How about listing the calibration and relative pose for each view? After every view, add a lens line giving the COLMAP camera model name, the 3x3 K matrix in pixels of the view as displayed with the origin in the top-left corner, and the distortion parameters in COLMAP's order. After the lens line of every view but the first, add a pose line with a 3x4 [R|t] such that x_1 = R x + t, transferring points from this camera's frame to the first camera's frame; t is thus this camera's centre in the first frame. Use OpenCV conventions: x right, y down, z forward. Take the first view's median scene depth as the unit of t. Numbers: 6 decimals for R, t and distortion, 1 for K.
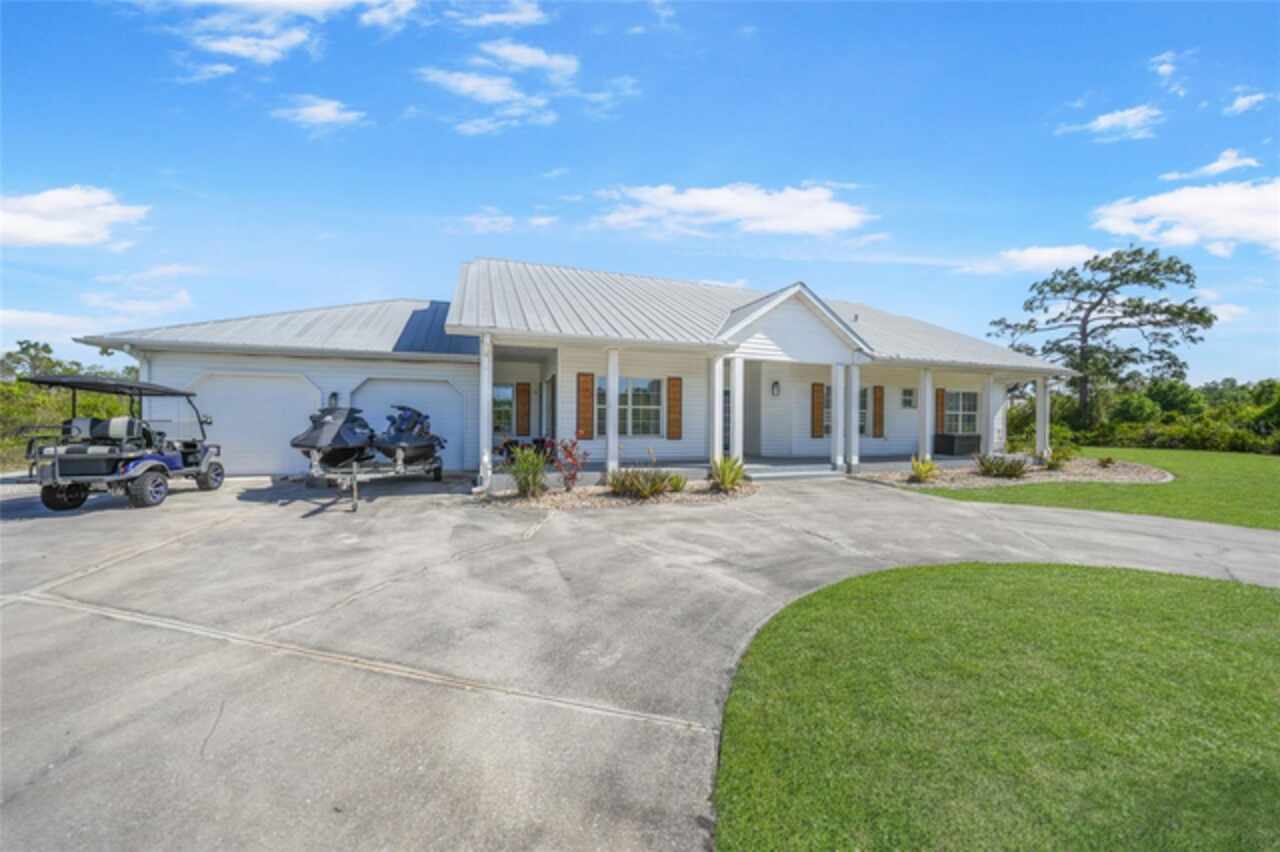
lens RADIAL K [[447.1, 0, 639.1], [0, 447.1, 429.5], [0, 0, 1]] dist [-0.014701, 0.002662]
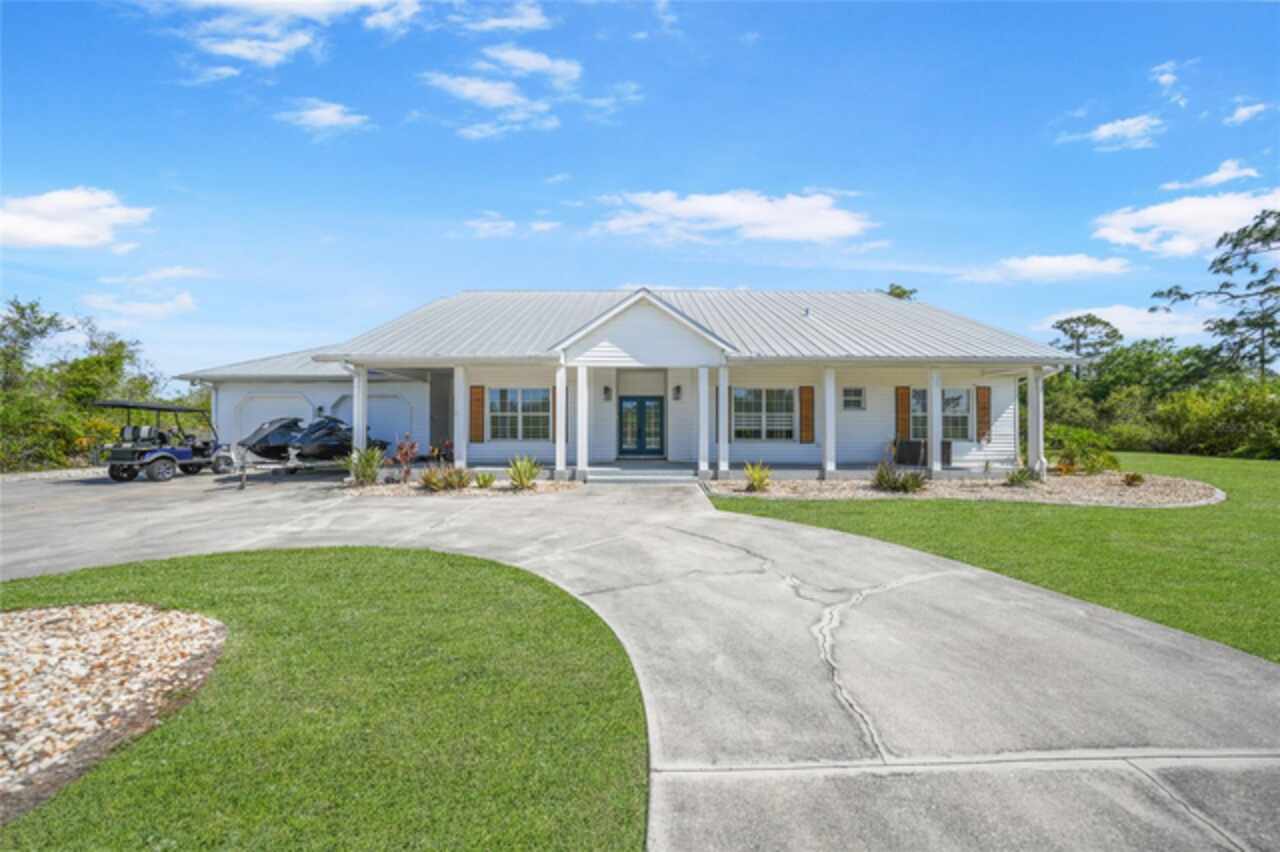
lens RADIAL K [[447.1, 0, 639.6], [0, 447.1, 422.5], [0, 0, 1]] dist [-0.014701, 0.002662]
pose [[0.942666, -0.009974, -0.333587, 0.641343], [-0.001754, 0.999391, -0.034837, 0.008918], [0.333732, 0.033424, 0.942075, 0.045858]]
